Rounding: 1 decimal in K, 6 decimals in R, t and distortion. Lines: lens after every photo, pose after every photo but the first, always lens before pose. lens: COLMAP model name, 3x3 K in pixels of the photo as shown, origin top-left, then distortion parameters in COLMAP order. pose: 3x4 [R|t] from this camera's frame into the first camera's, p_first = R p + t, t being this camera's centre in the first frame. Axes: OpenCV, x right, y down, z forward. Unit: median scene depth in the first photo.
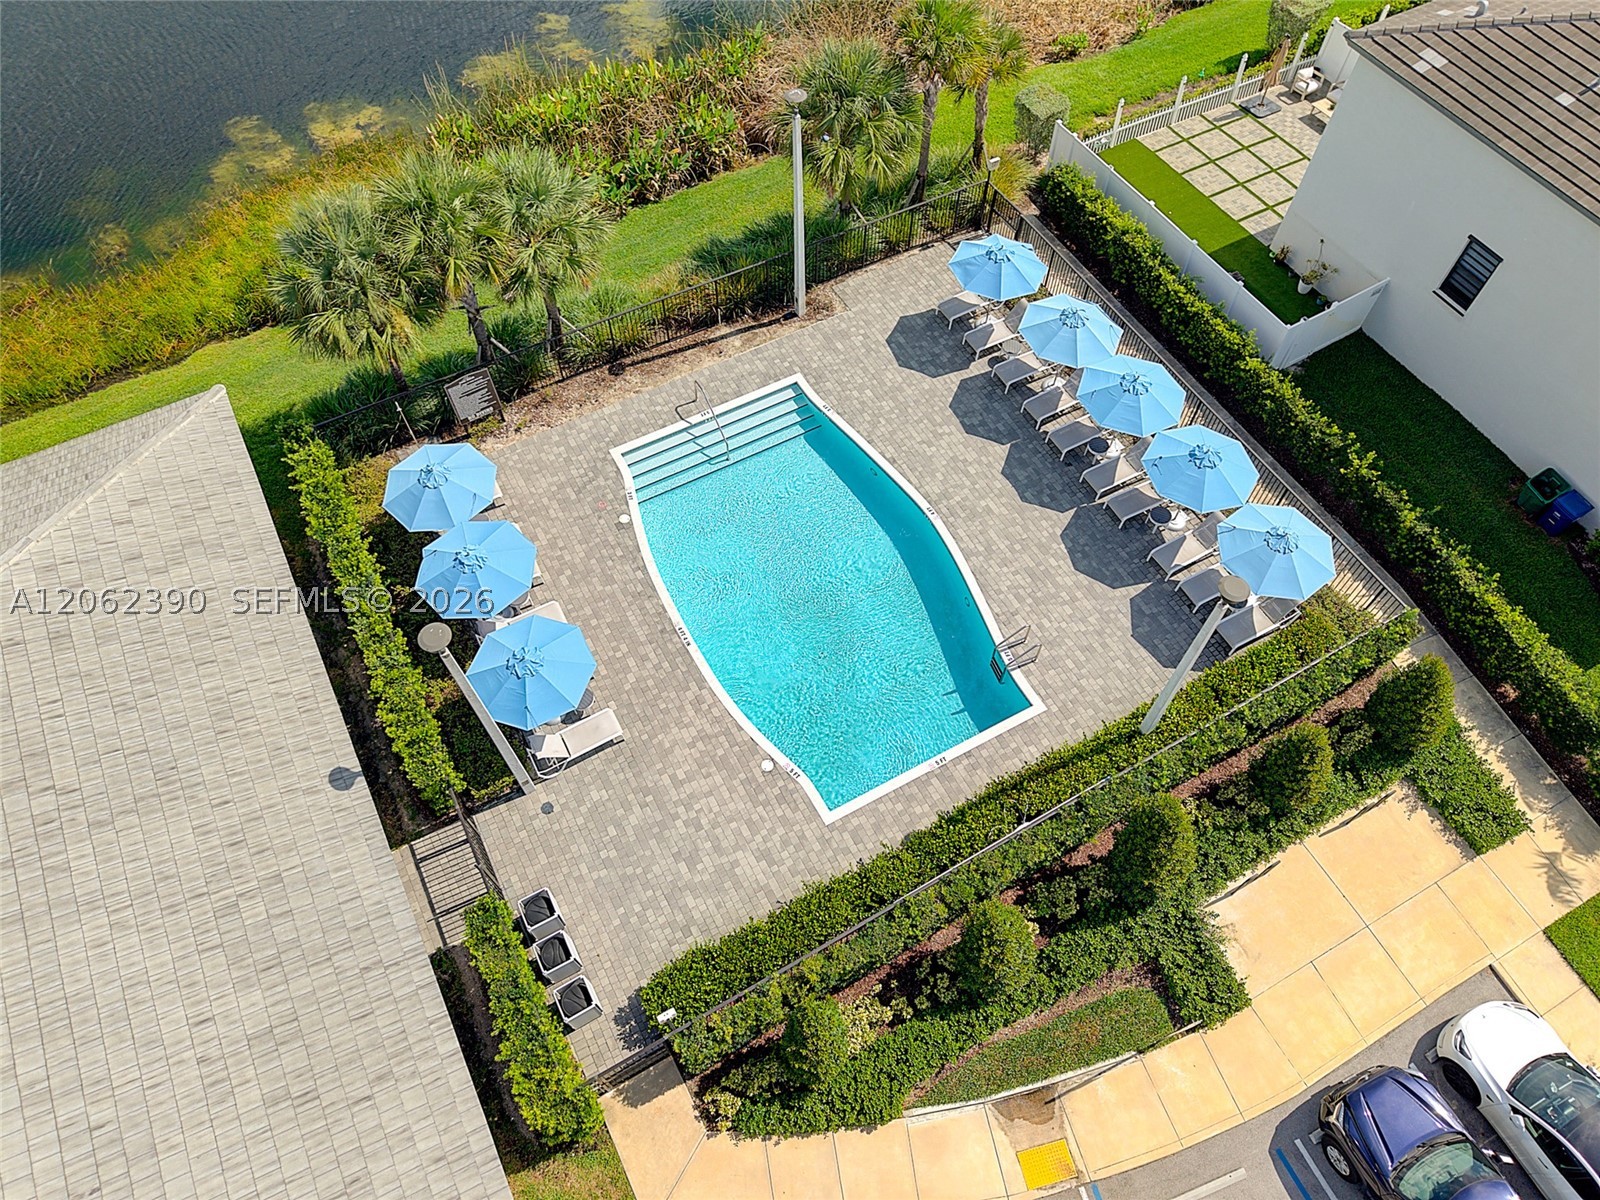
lens RADIAL K [[1069.2, 0, 800.0], [0, 1069.2, 600.0], [0, 0, 1]] dist [0.010296, -0.010796]
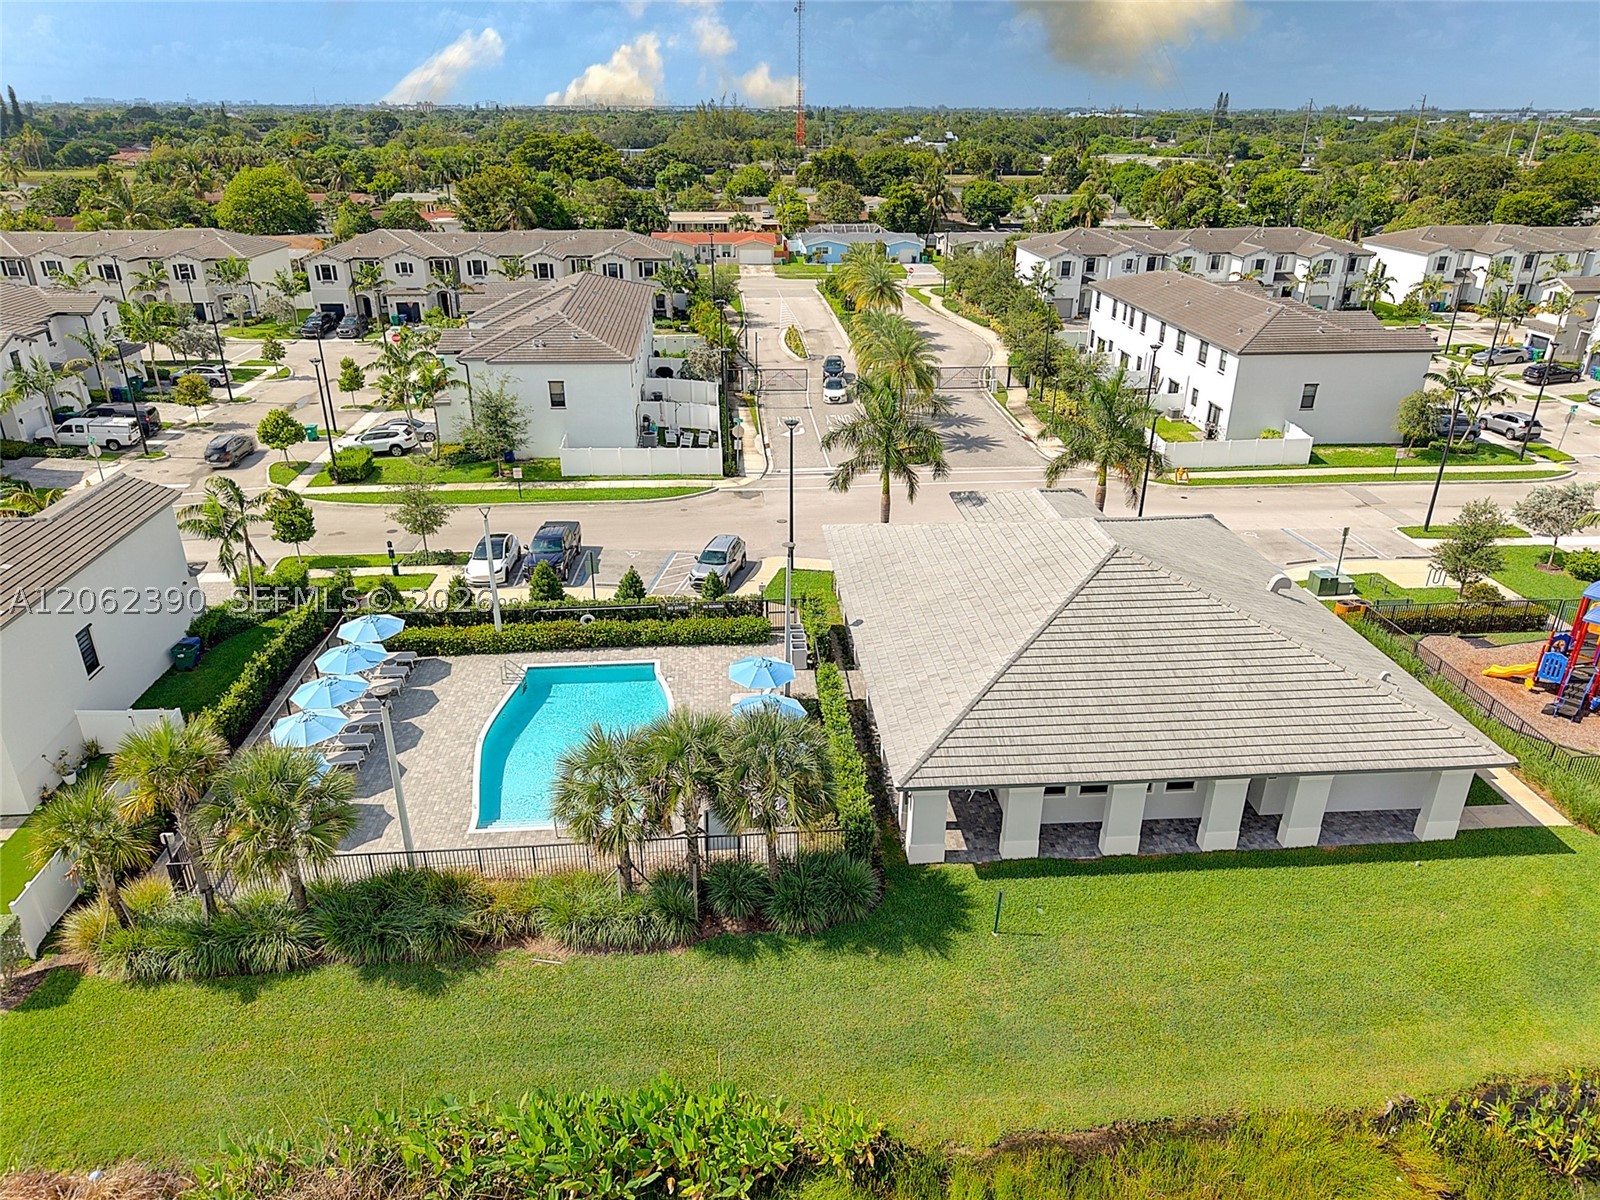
lens RADIAL K [[1069.2, 0, 800.0], [0, 1069.2, 600.0], [0, 0, 1]] dist [0.010296, -0.010796]
pose [[-0.915265, -0.152829, 0.372738, -0.744220], [0.350235, 0.155328, 0.923693, -1.235398], [-0.199064, 0.975970, -0.088640, 0.813395]]
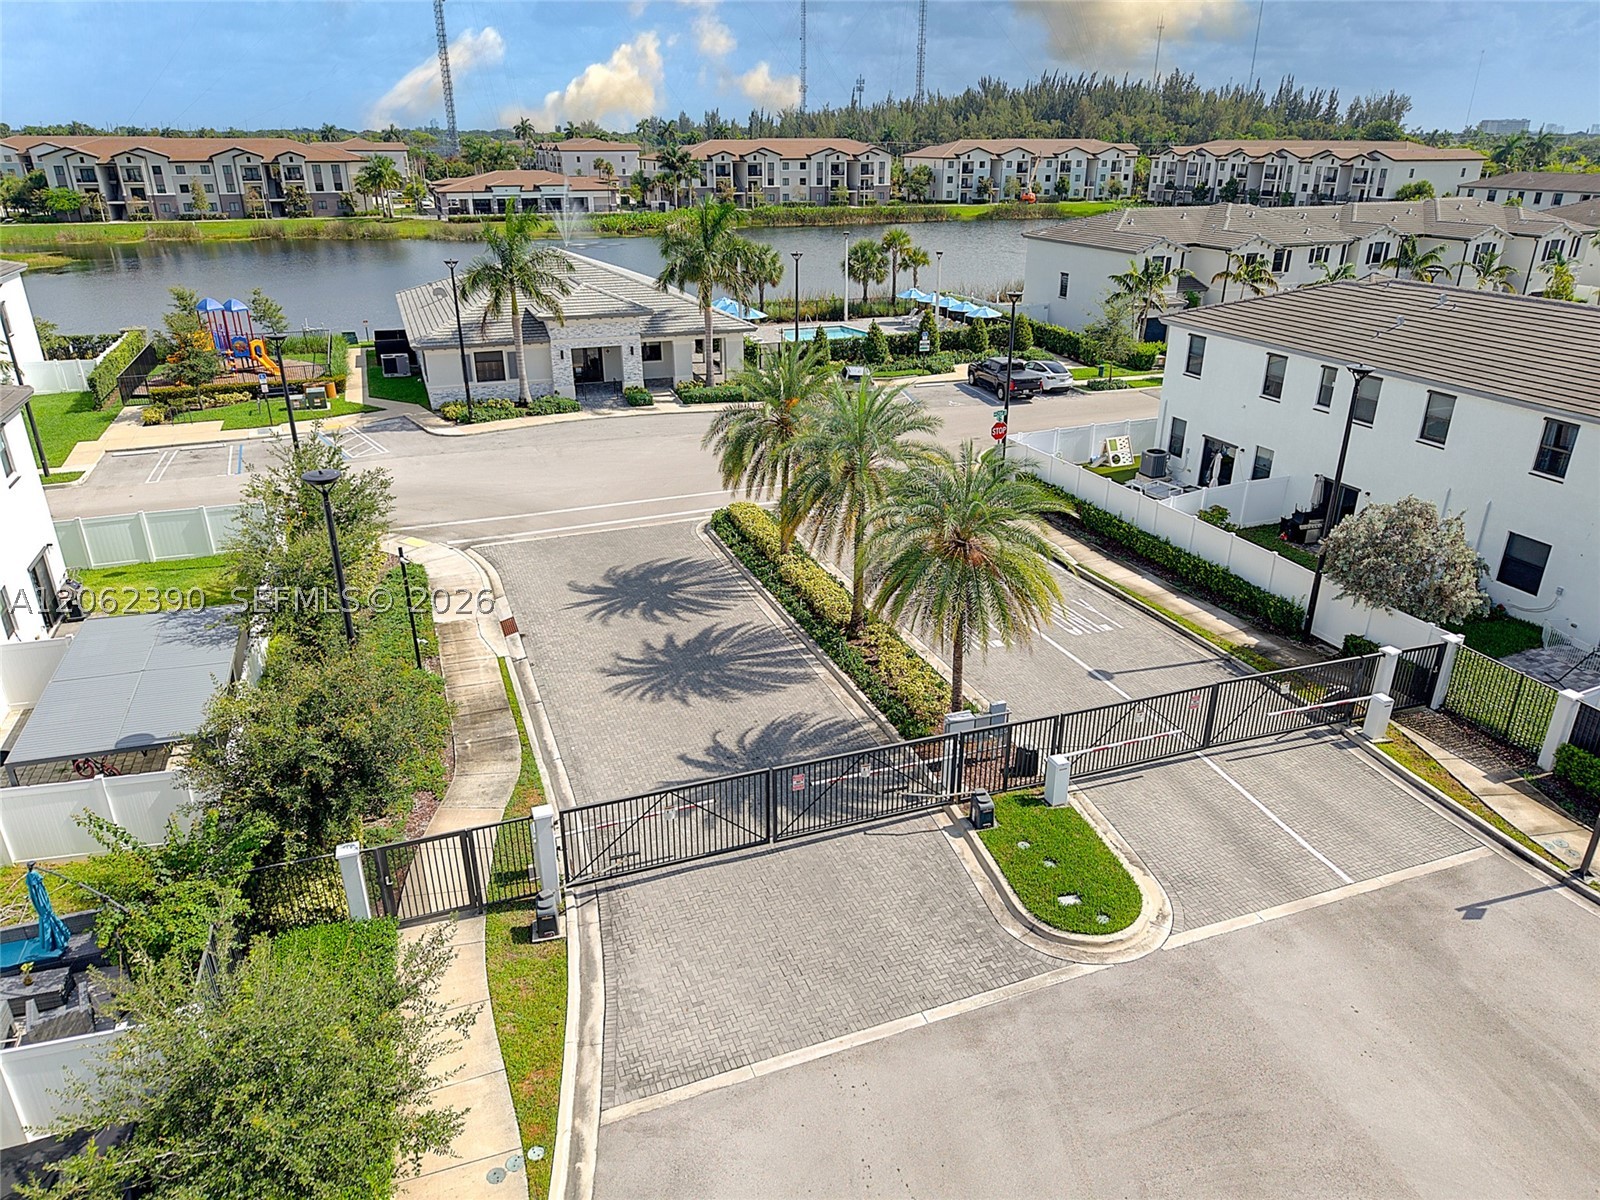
lens RADIAL K [[1069.2, 0, 800.0], [0, 1069.2, 600.0], [0, 0, 1]] dist [0.010296, -0.010796]
pose [[0.991378, 0.064084, -0.114289, 0.277590], [-0.118066, 0.815179, -0.567048, 2.149840], [0.056828, 0.575653, 0.815717, -0.964999]]
